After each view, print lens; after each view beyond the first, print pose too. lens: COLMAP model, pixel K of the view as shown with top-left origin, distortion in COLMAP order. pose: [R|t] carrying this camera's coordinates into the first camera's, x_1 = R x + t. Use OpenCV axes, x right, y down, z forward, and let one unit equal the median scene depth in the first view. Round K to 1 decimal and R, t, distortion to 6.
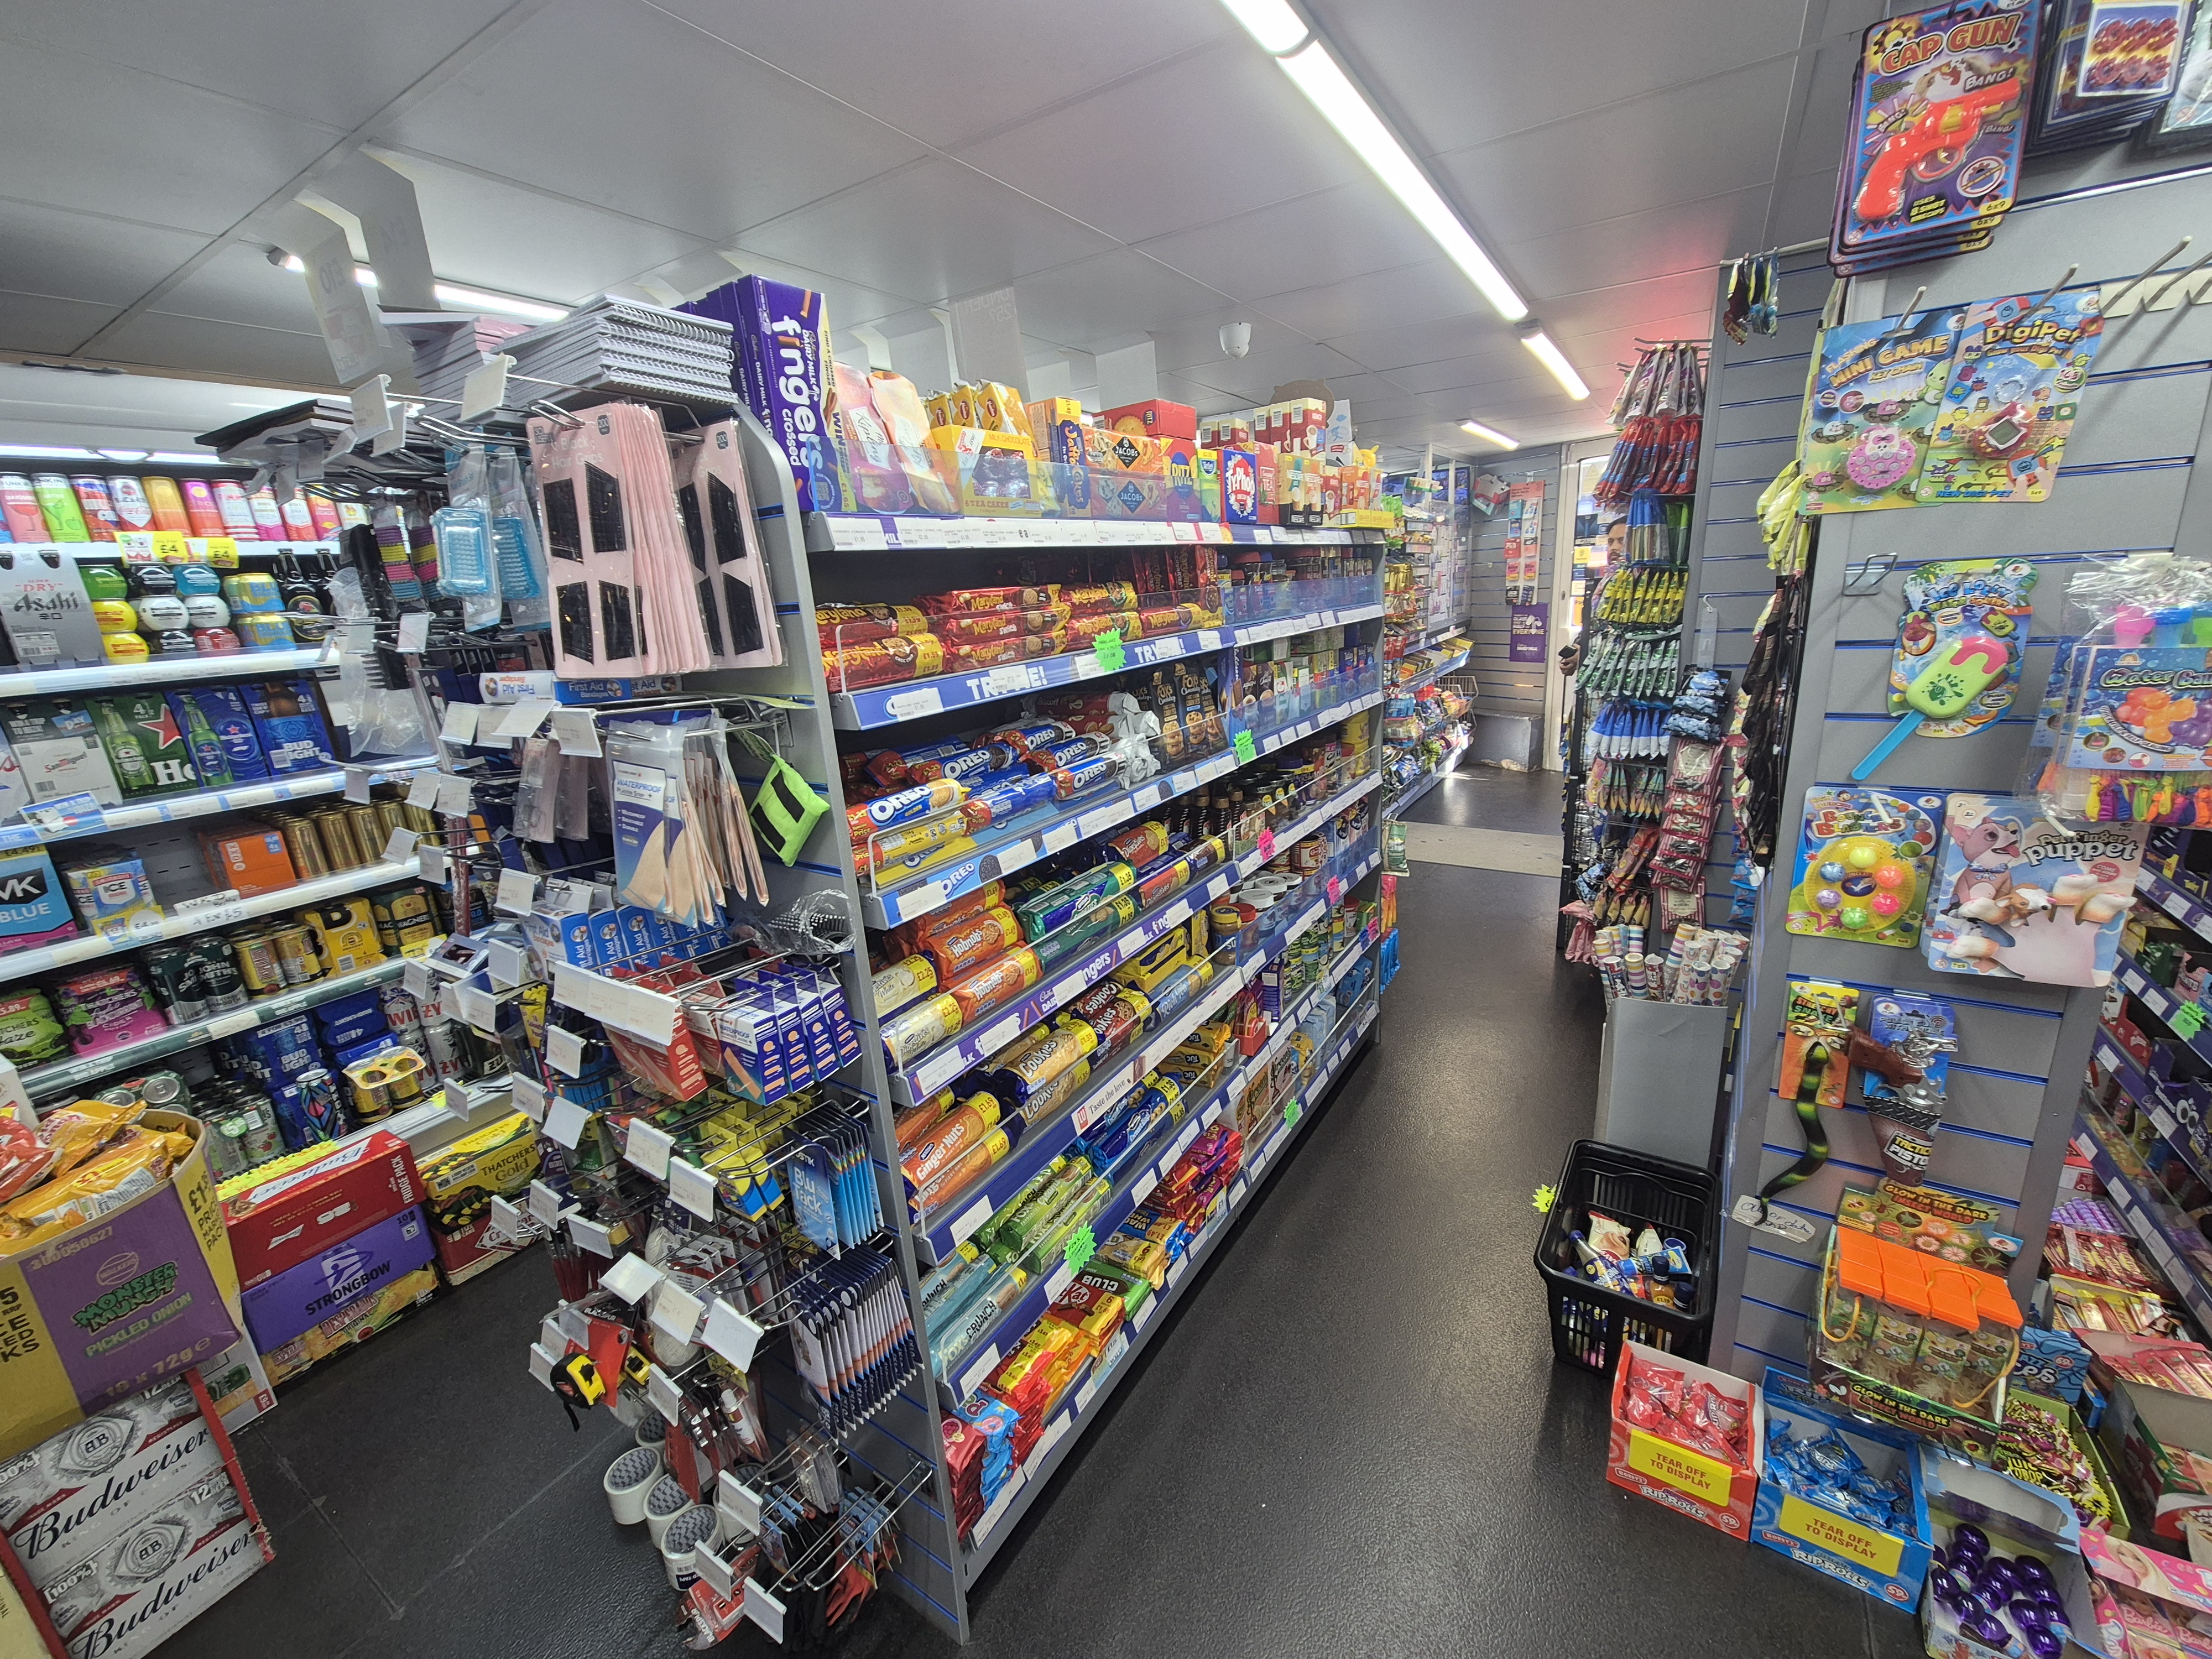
lens RADIAL K [[884.0, 0, 1123.1], [0, 884.0, 825.7], [0, 0, 1]] dist [0.004594, 0.000288]
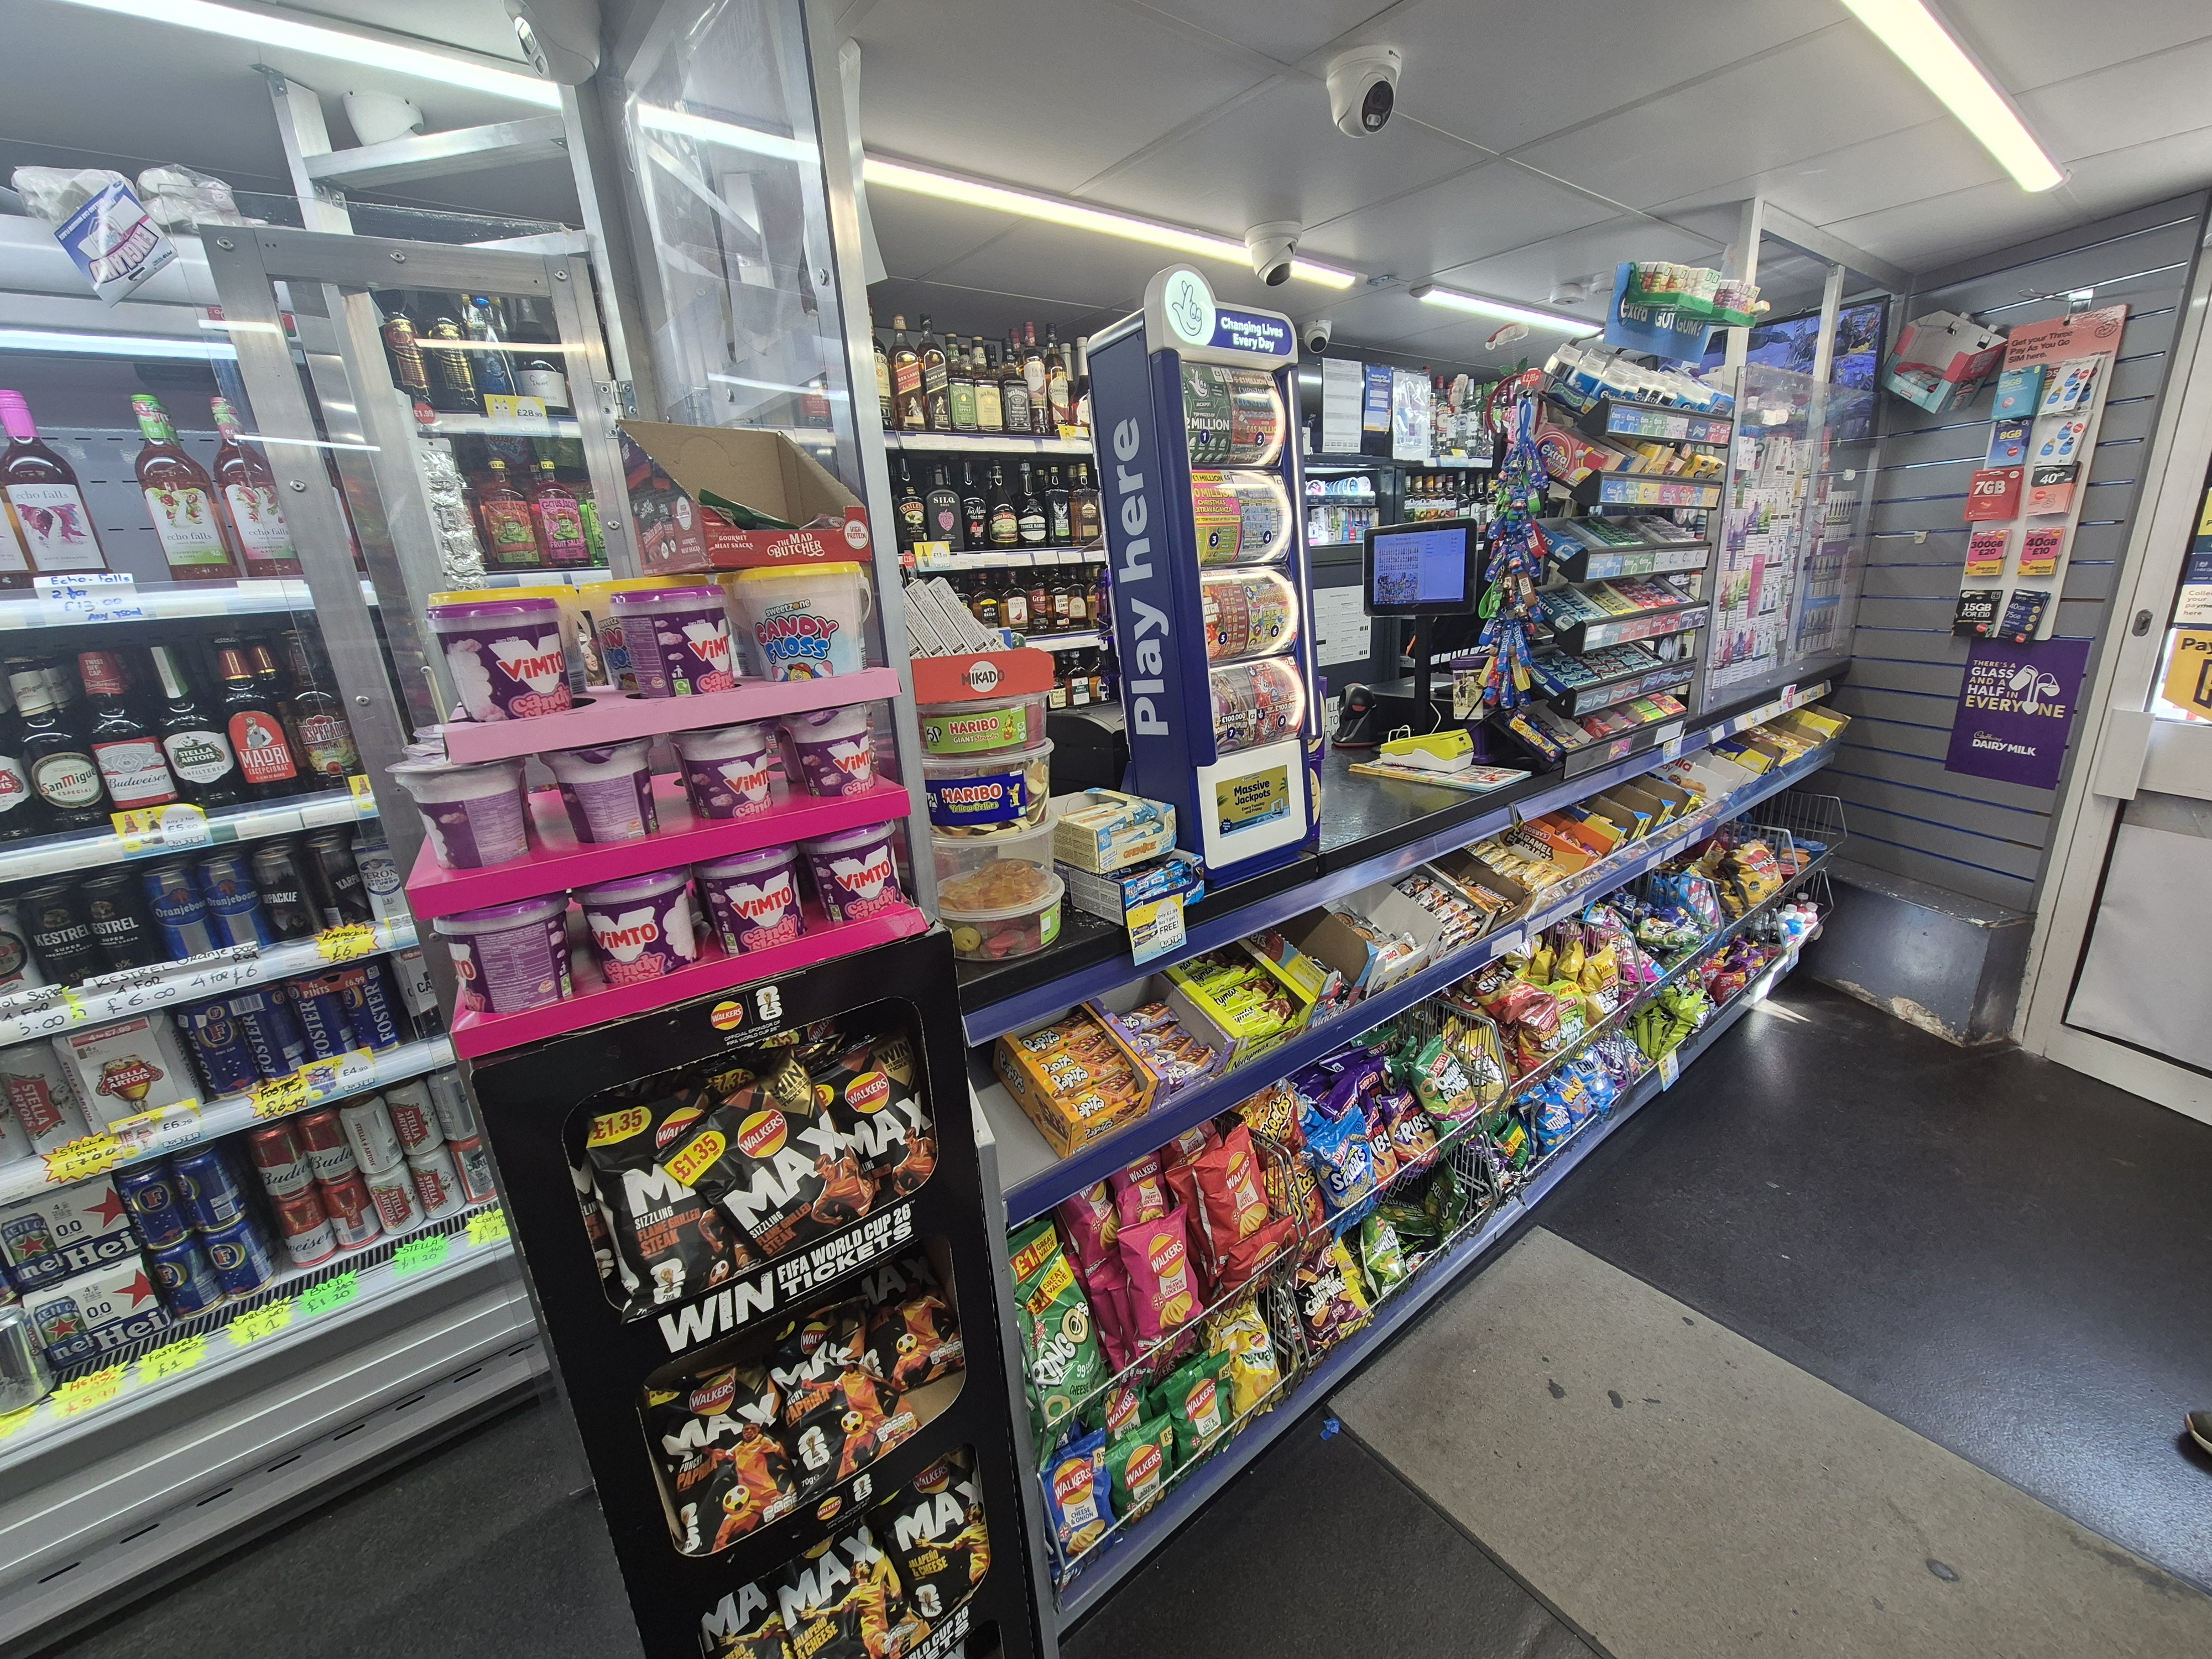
lens RADIAL K [[884.0, 0, 1123.1], [0, 884.0, 825.7], [0, 0, 1]] dist [0.004594, 0.000288]
pose [[0.944793, 0.101457, -0.311564, 0.678393], [-0.089948, 0.994633, 0.051132, -0.487721], [0.315080, -0.020285, 0.948848, 1.599764]]
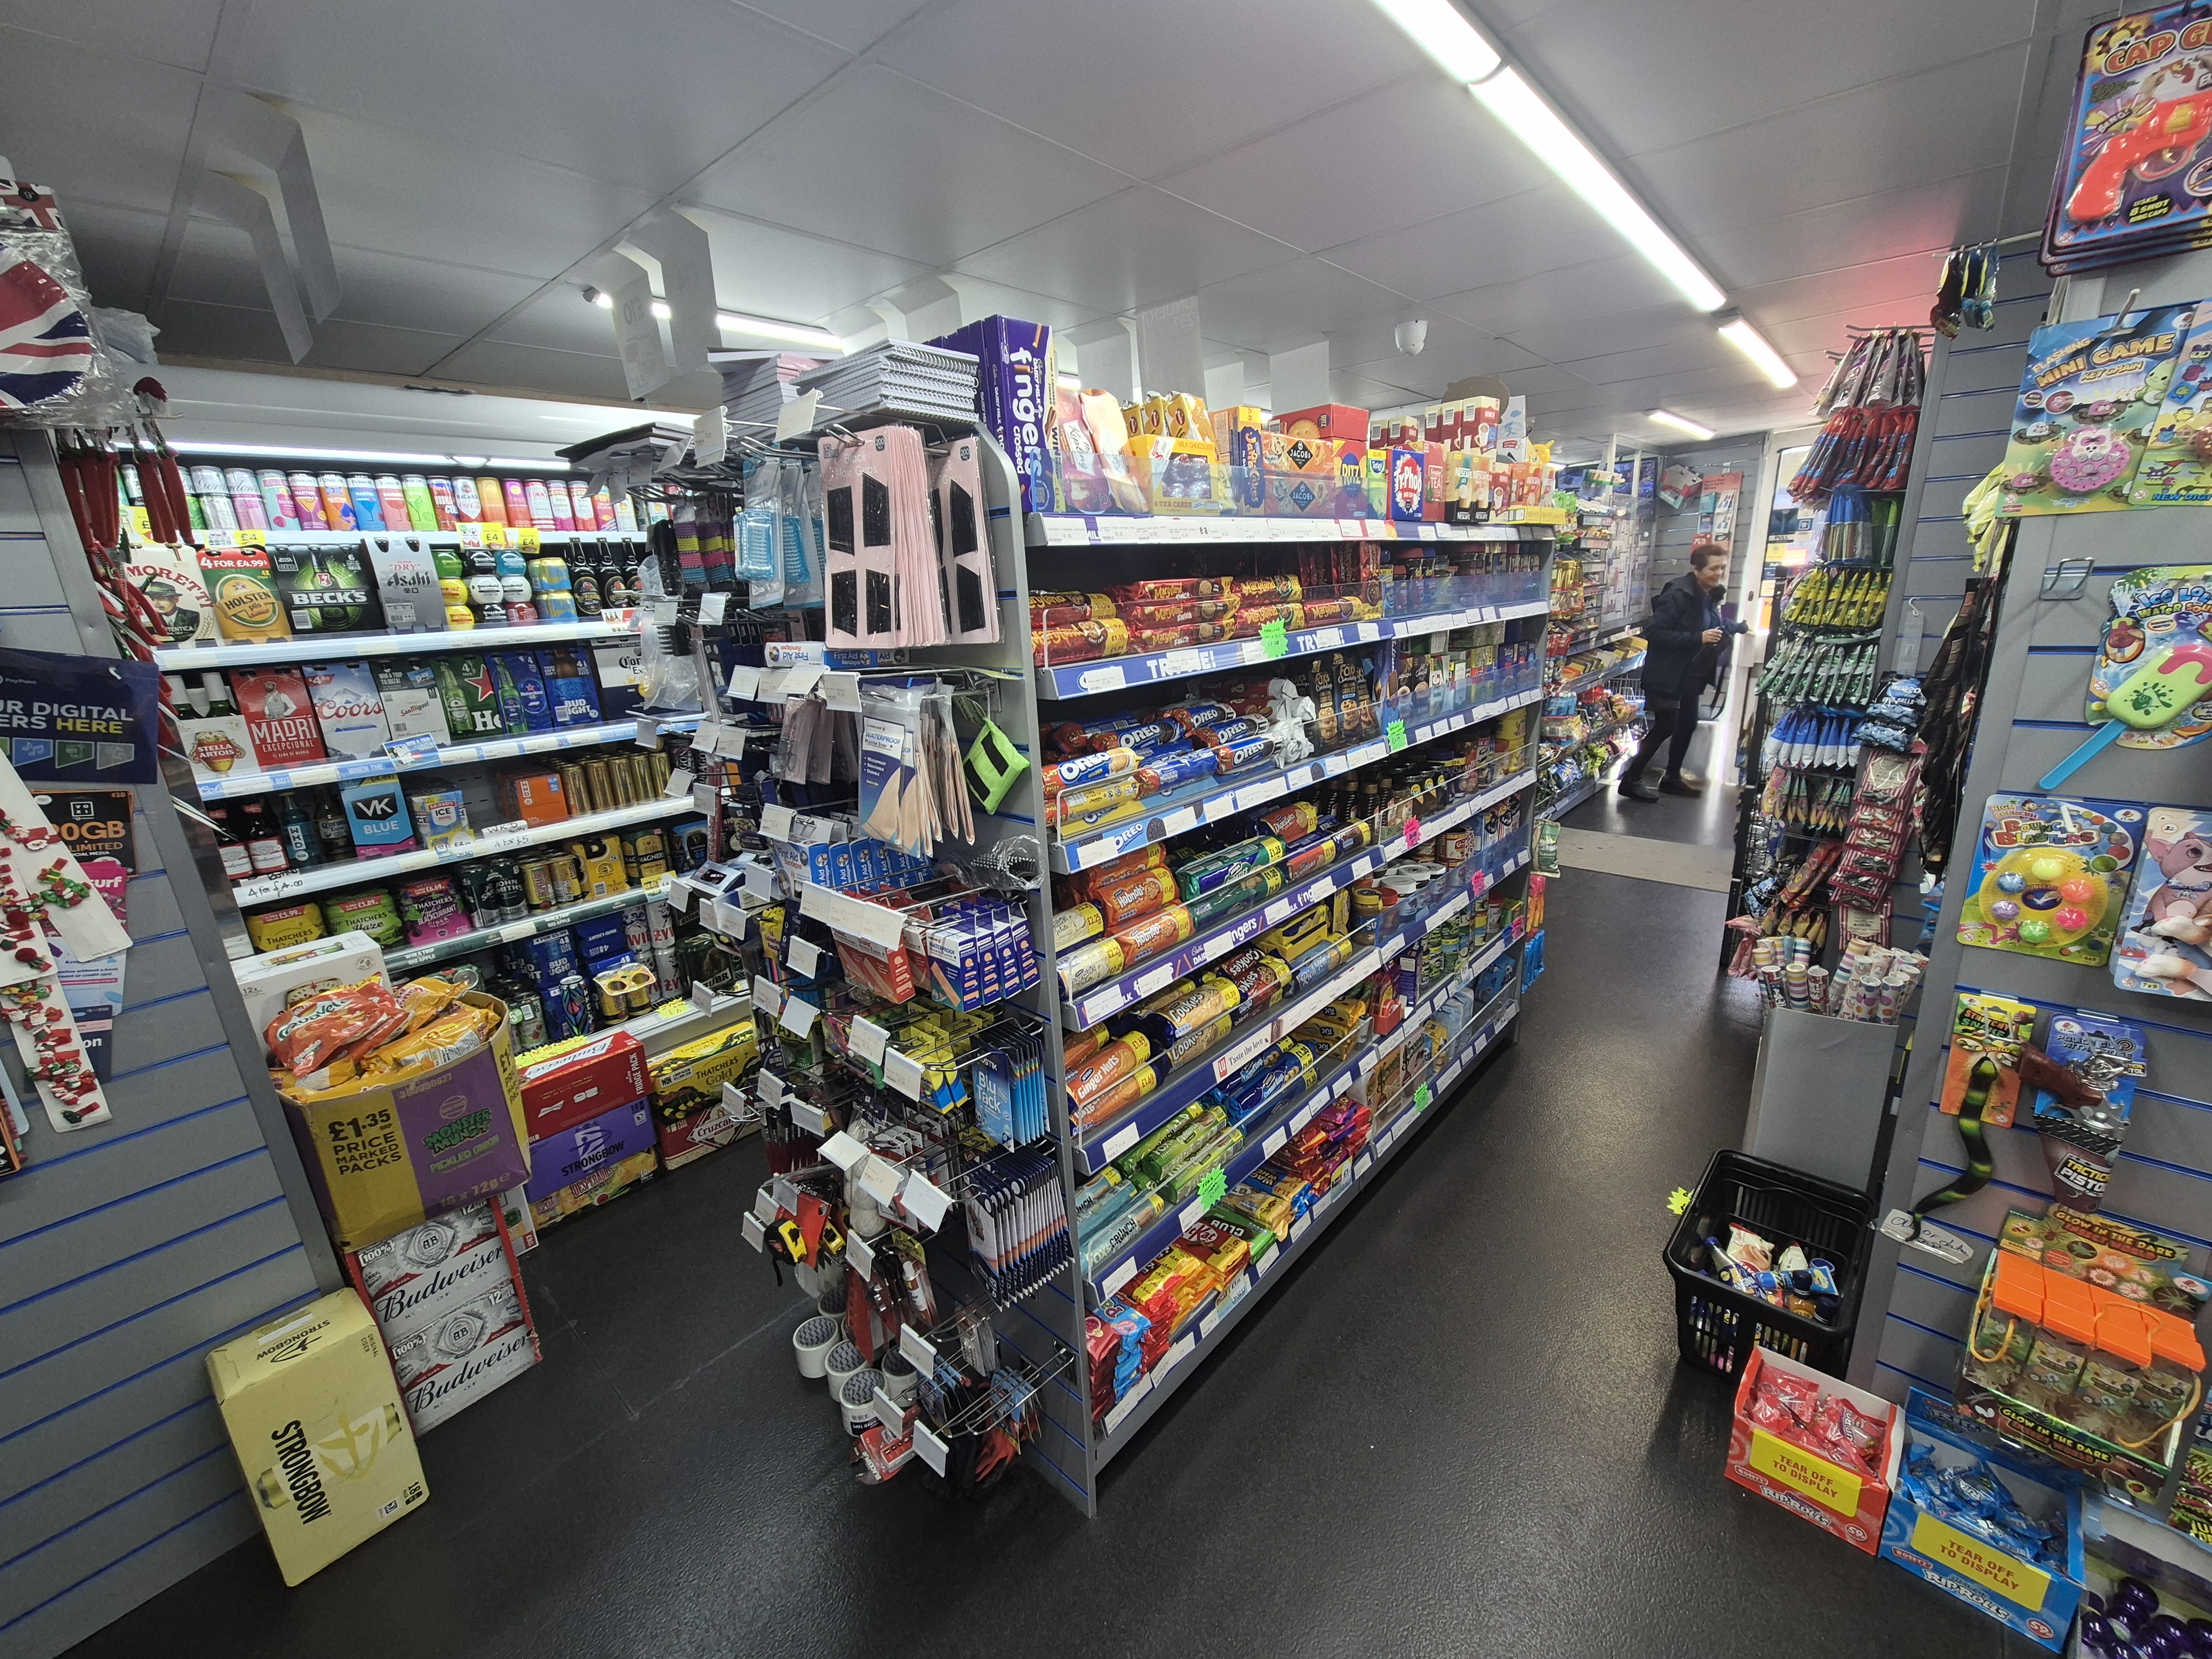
lens RADIAL K [[884.0, 0, 1123.1], [0, 884.0, 825.7], [0, 0, 1]] dist [0.004594, 0.000288]
pose [[0.986381, 0.058055, -0.153890, -0.015617], [-0.056654, 0.998303, 0.013478, 0.024158], [0.154412, -0.004576, 0.987996, -0.091398]]
